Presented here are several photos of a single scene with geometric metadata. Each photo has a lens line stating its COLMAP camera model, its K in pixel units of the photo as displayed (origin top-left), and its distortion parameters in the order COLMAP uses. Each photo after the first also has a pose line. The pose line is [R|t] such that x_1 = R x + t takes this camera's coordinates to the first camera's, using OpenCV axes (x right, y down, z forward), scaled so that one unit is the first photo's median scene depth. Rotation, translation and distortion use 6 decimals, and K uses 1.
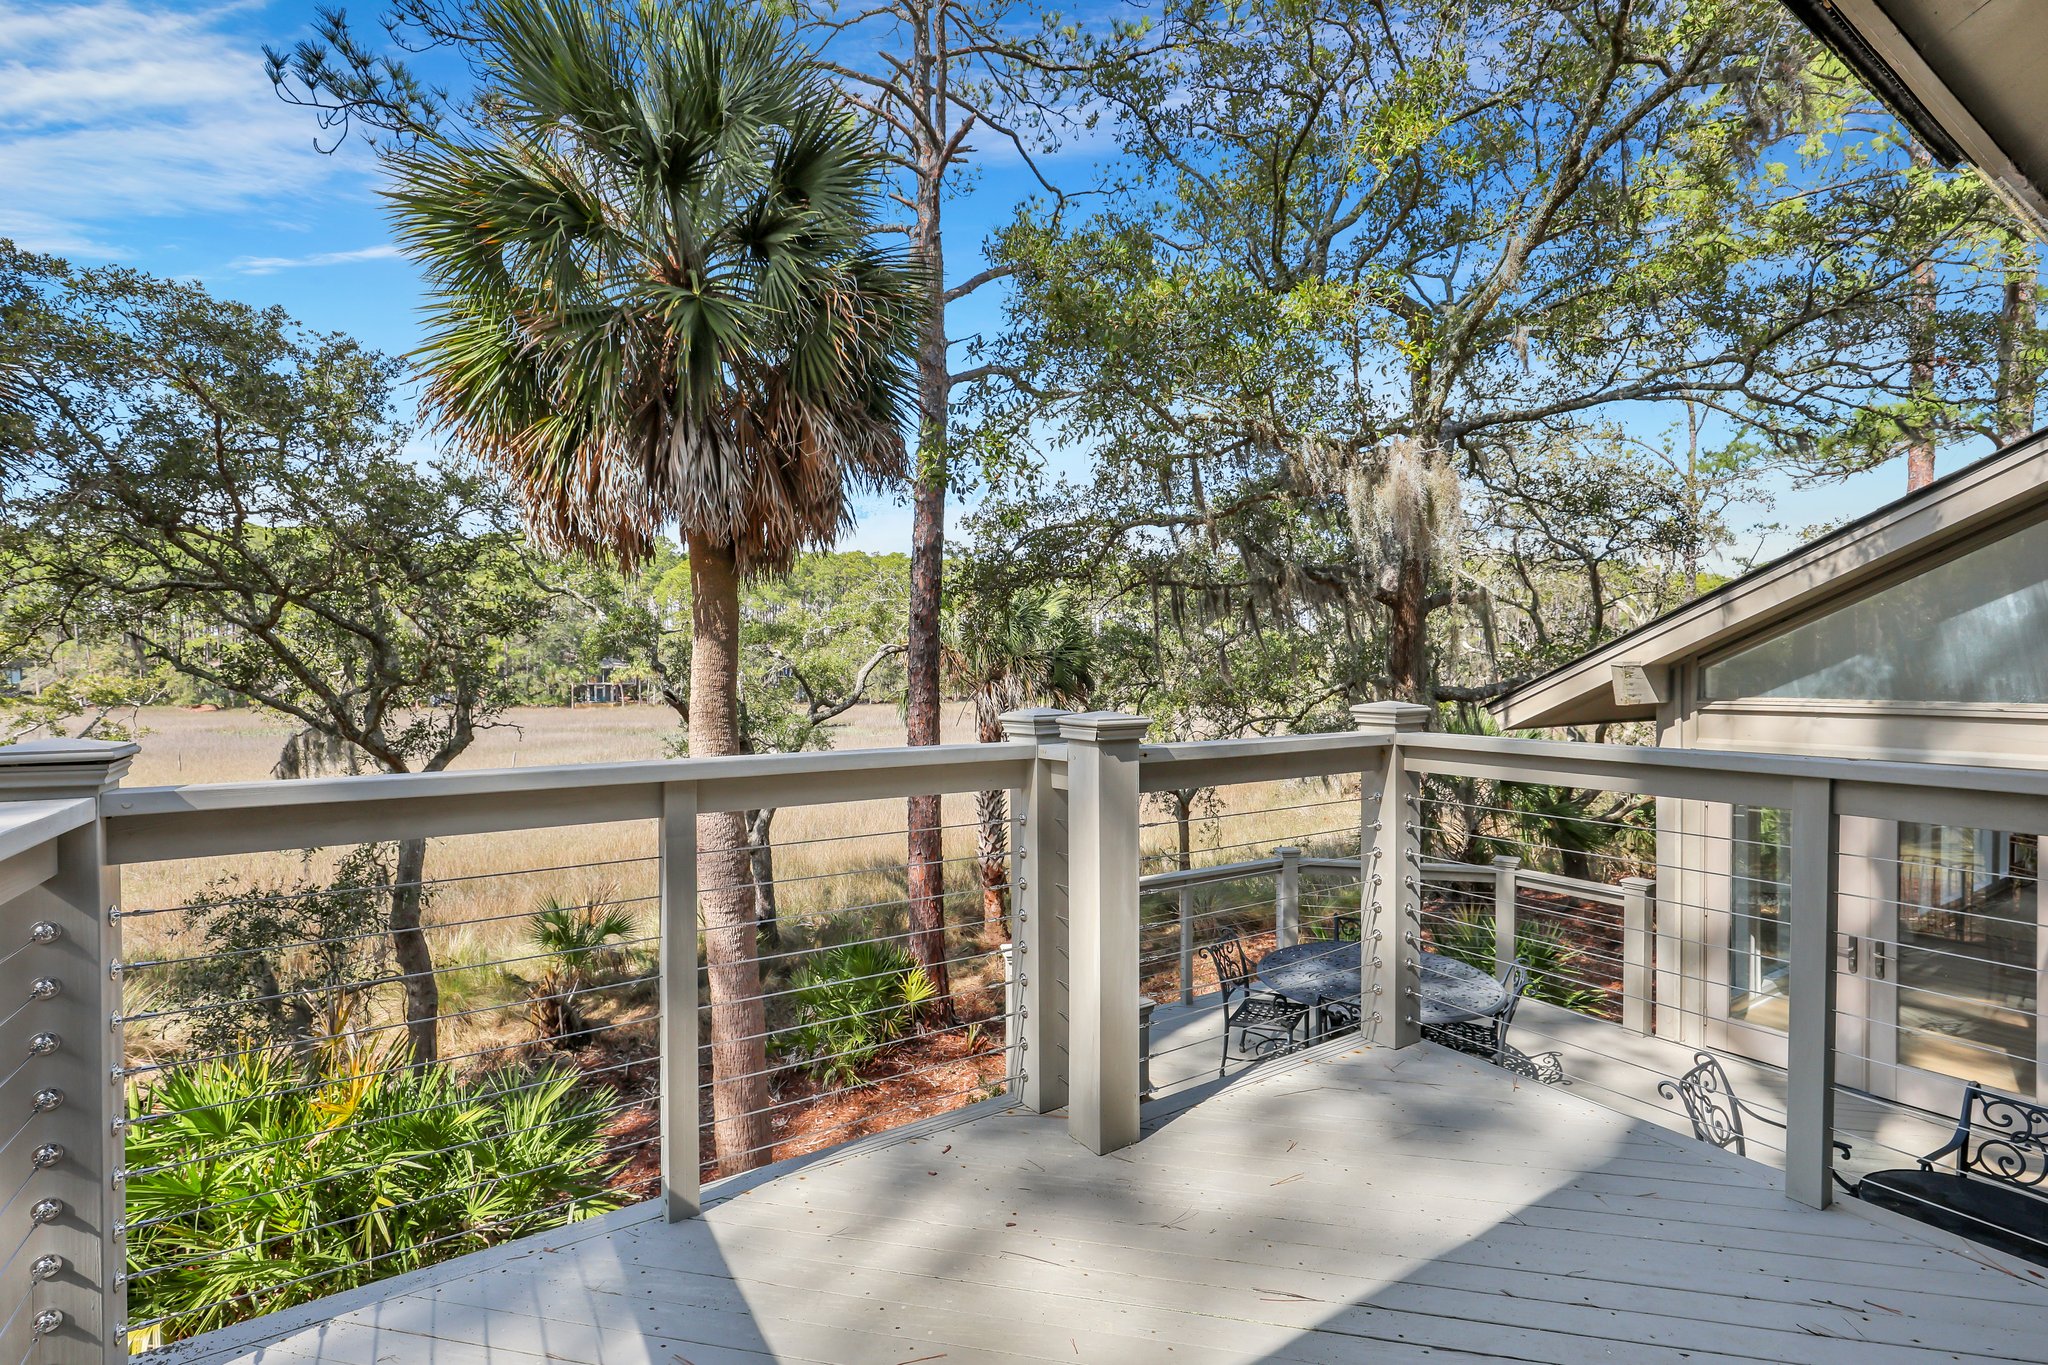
lens RADIAL K [[932.0, 0, 1025.9], [0, 932.0, 672.4], [0, 0, 1]] dist [0.000085, -0.000832]
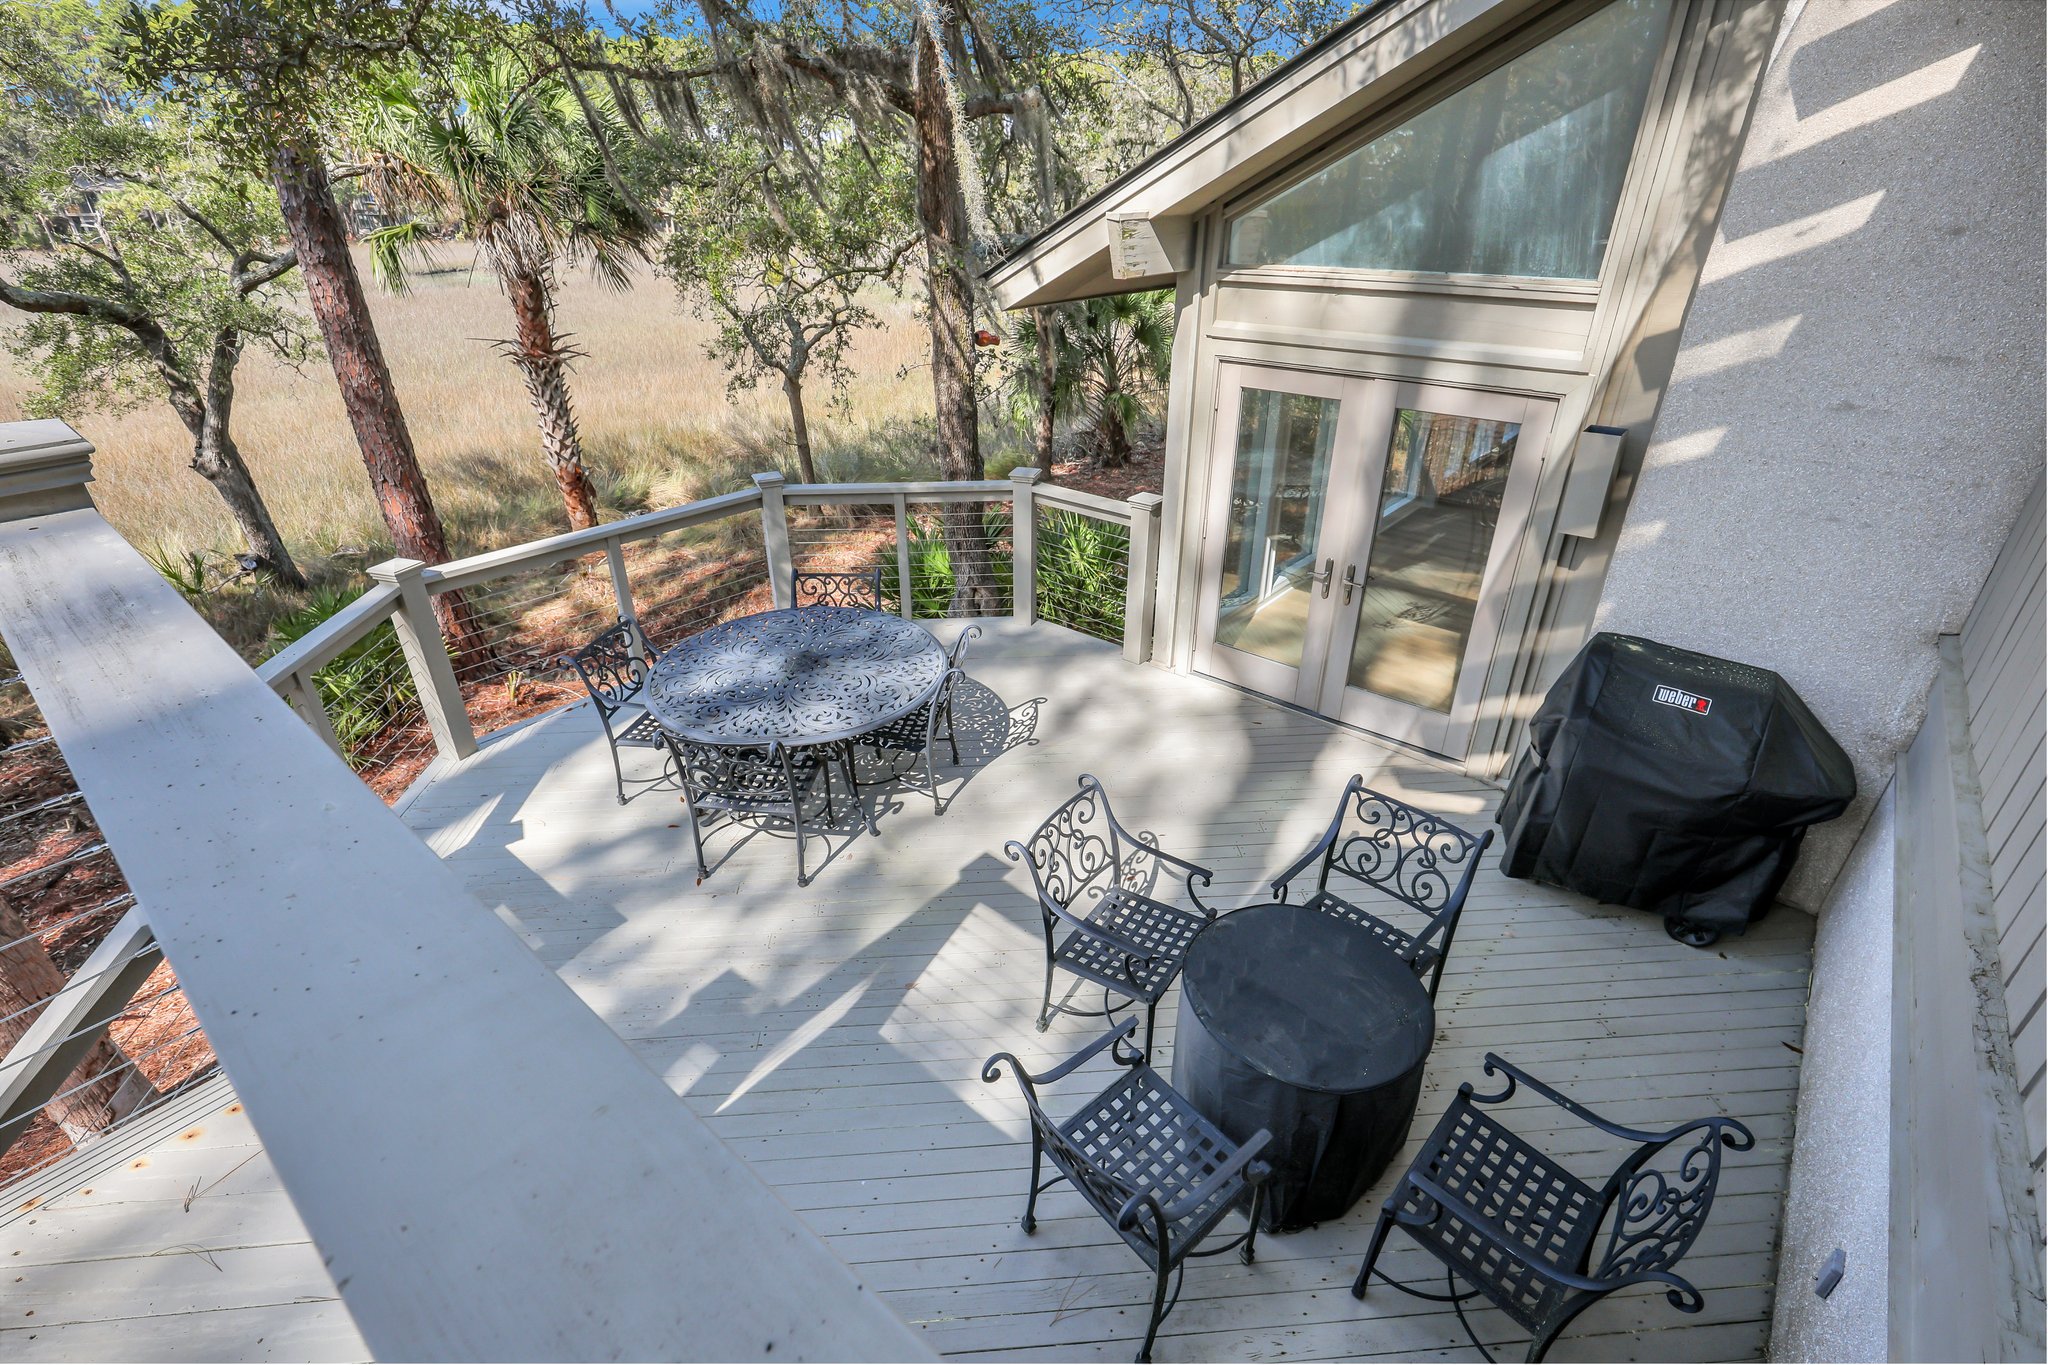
lens RADIAL K [[932.0, 0, 1020.6], [0, 932.0, 683.5], [0, 0, 1]] dist [0.000085, -0.000832]
pose [[0.956739, -0.140172, 0.254954, 0.332581], [0.005017, 0.884109, 0.467253, -0.026858], [-0.290903, -0.445761, 0.846565, 0.258104]]
